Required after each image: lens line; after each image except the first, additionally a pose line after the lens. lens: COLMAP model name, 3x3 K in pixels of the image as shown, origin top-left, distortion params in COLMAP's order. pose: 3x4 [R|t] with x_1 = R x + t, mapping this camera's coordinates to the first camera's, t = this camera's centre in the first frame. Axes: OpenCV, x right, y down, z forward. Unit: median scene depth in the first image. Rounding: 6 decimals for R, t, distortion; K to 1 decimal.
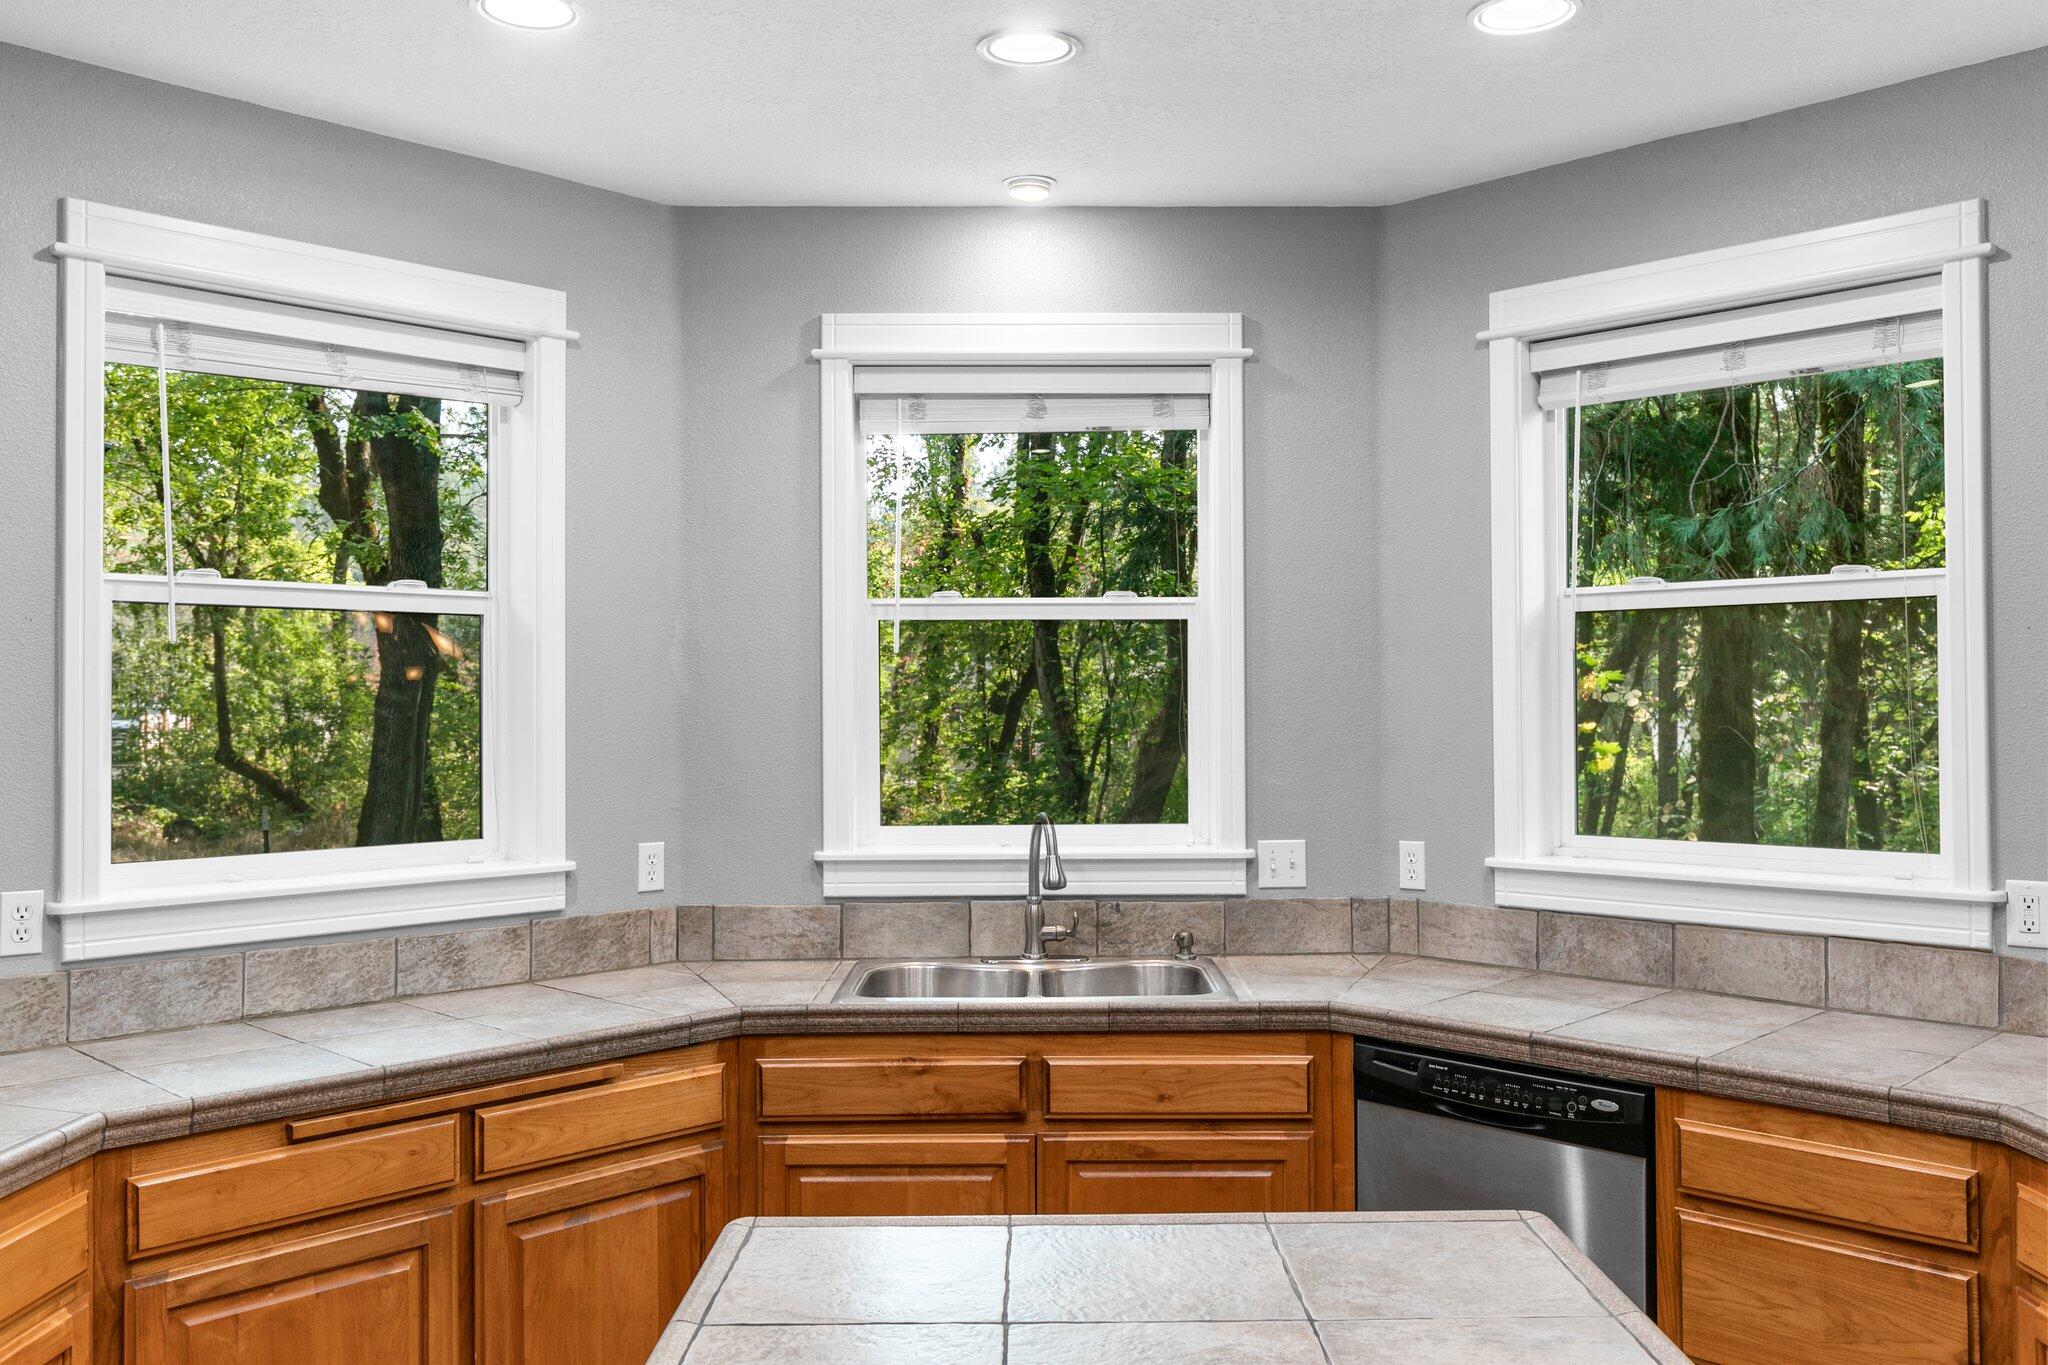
lens RADIAL K [[1637.6, 0, 1032.2], [0, 1637.6, 675.7], [0, 0, 1]] dist [-0.009227, -0.004944]
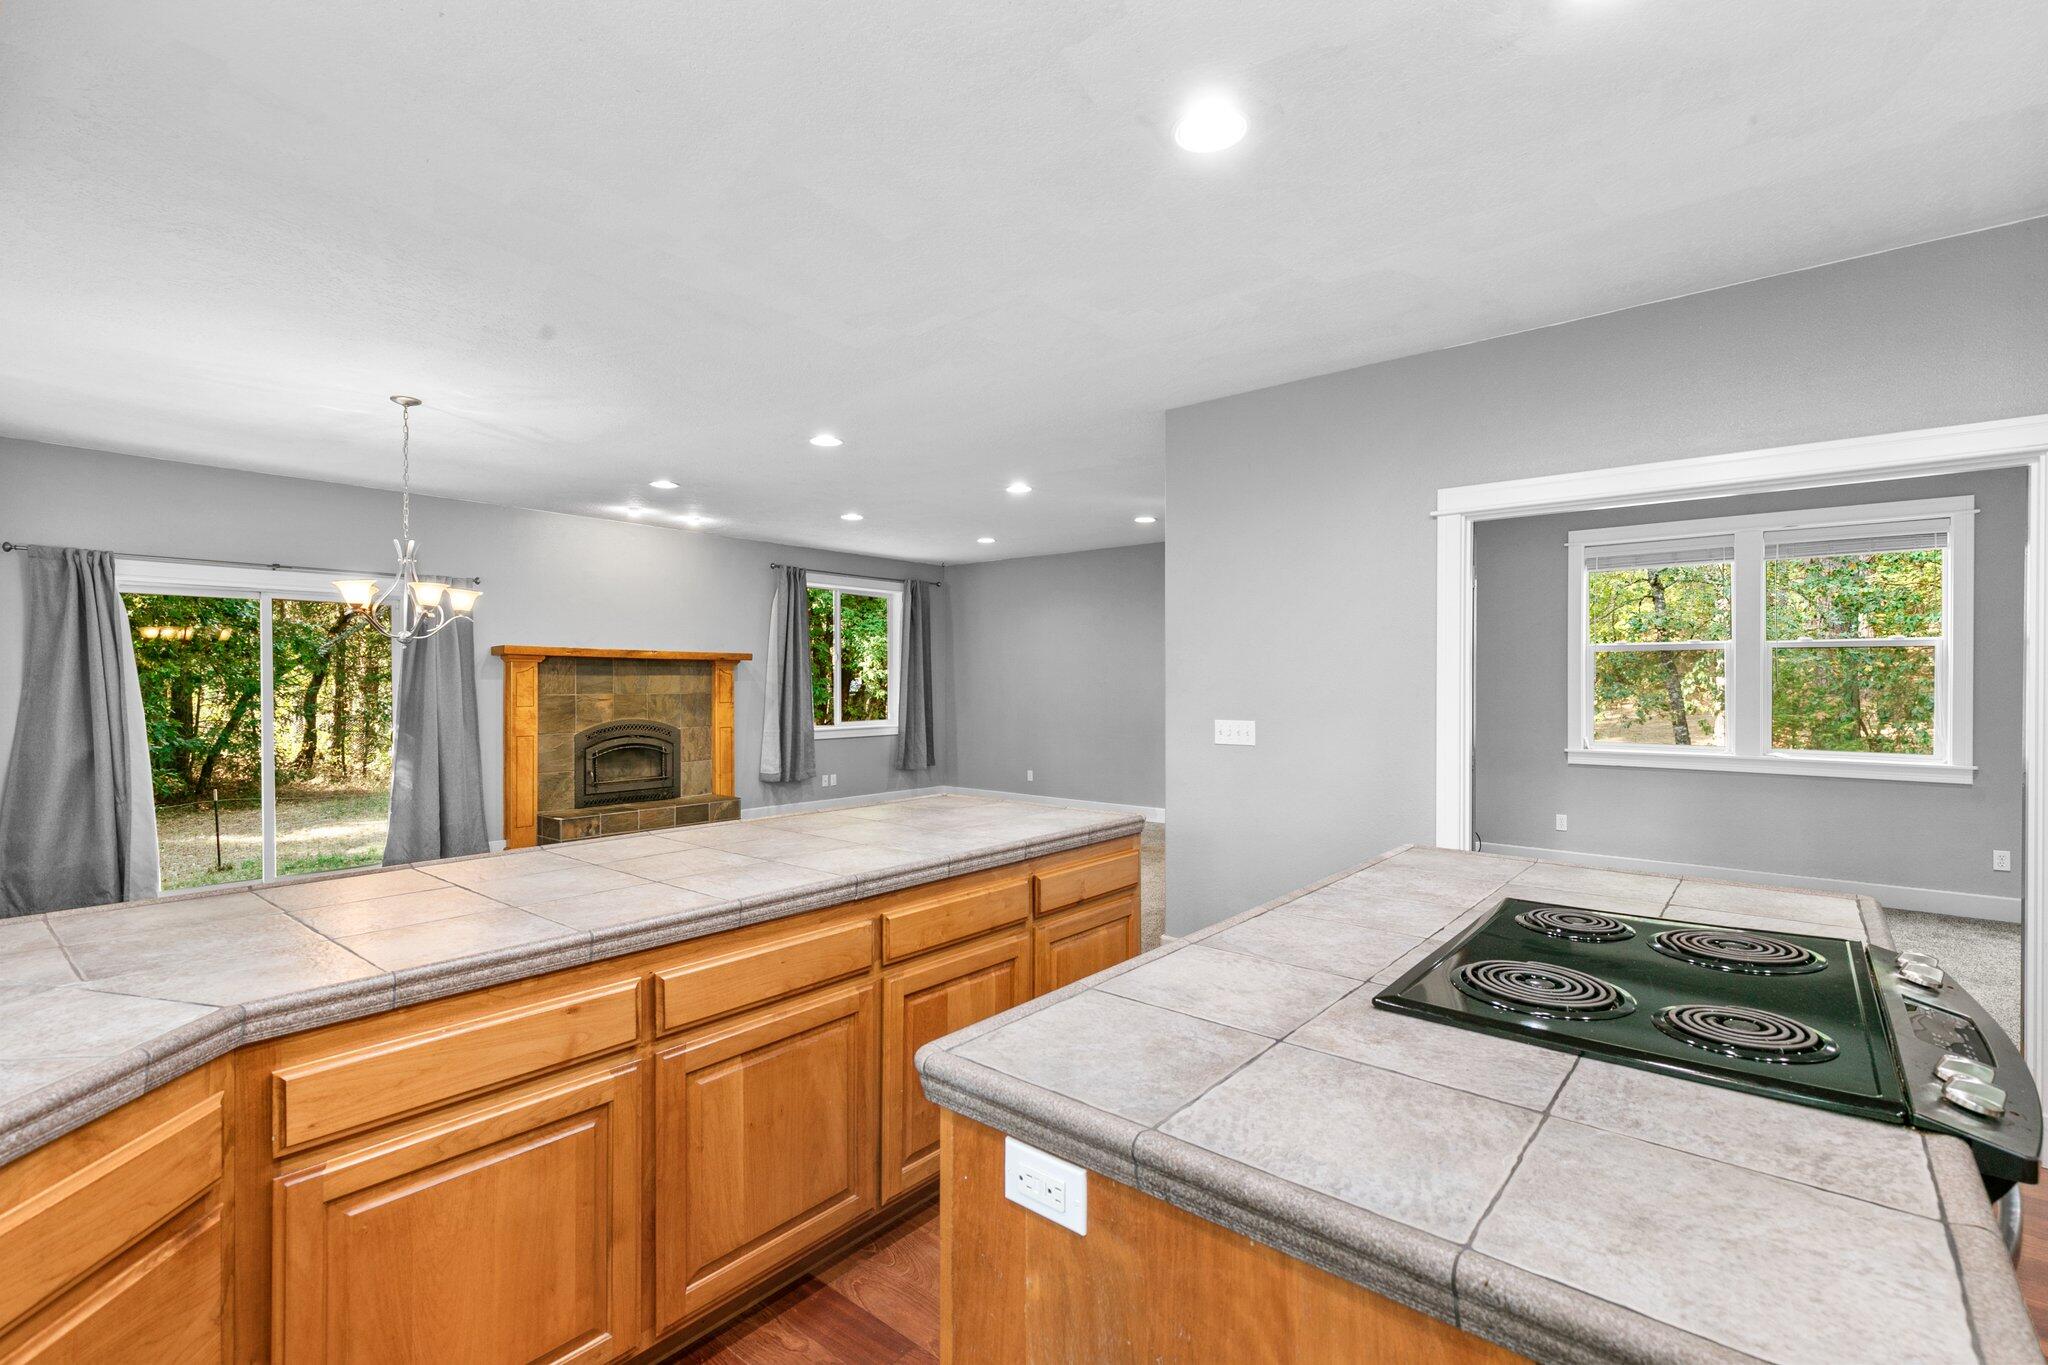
lens RADIAL K [[919.4, 0, 1049.2], [0, 919.4, 679.2], [0, 0, 1]] dist [0.006611, -0.001704]
pose [[-0.772197, 0.005214, 0.635362, -0.065624], [-0.007912, 0.999810, -0.017822, 0.055512], [-0.635334, -0.018789, -0.772009, 0.736878]]
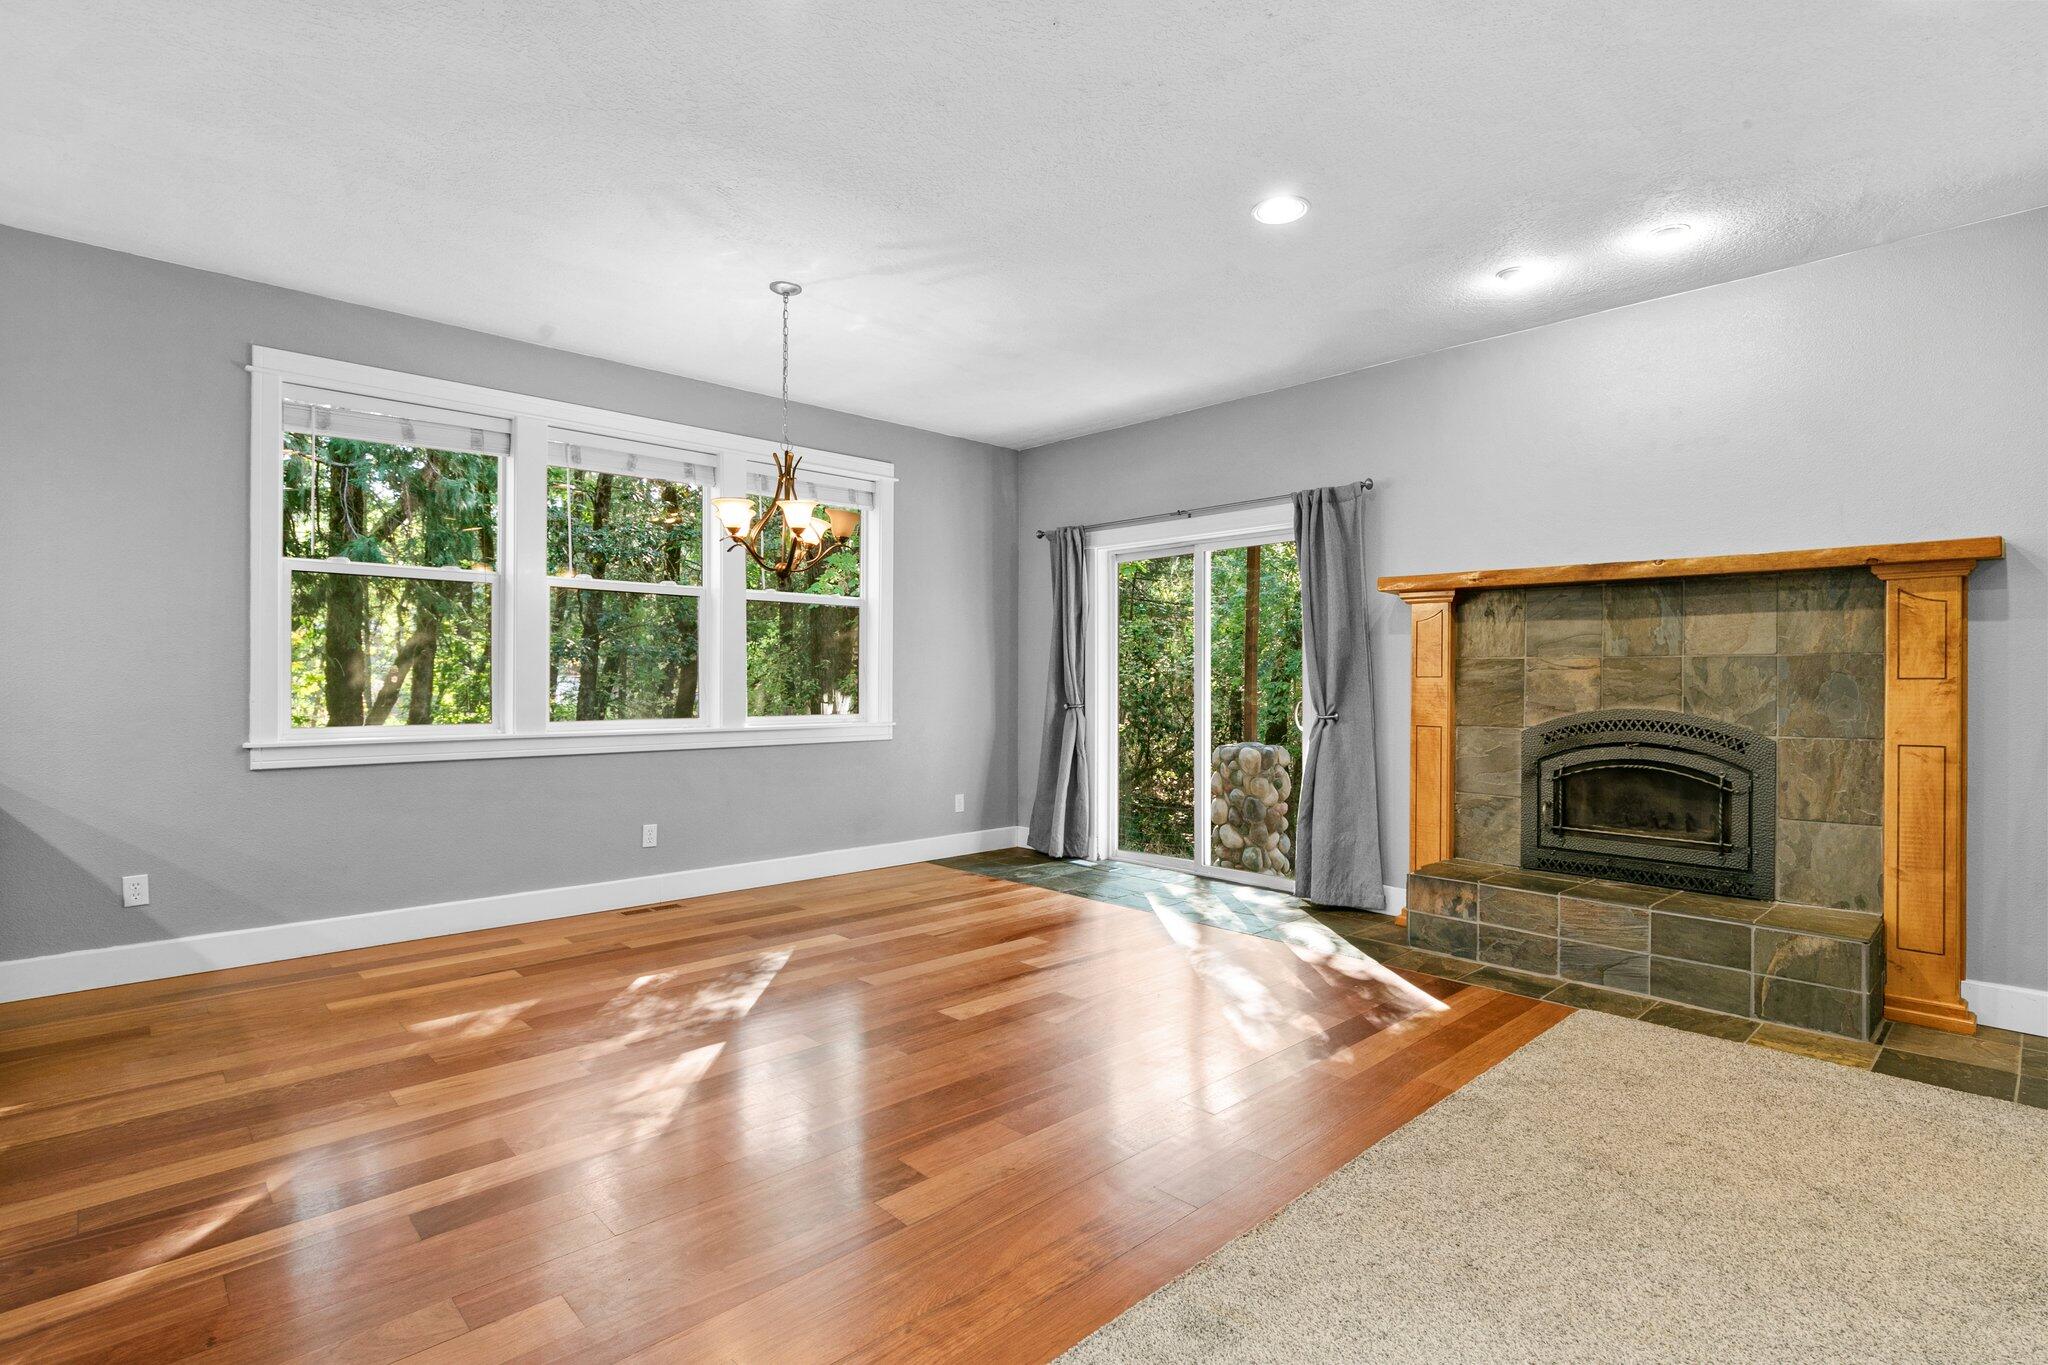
lens RADIAL K [[976.1, 0, 1044.0], [0, 976.1, 684.4], [0, 0, 1]] dist [-0.007745, -0.001630]
pose [[0.729947, 0.005621, 0.683480, 0.805807], [-0.021193, 0.999671, 0.014413, 0.088420], [-0.683175, -0.025006, 0.729827, -0.606273]]
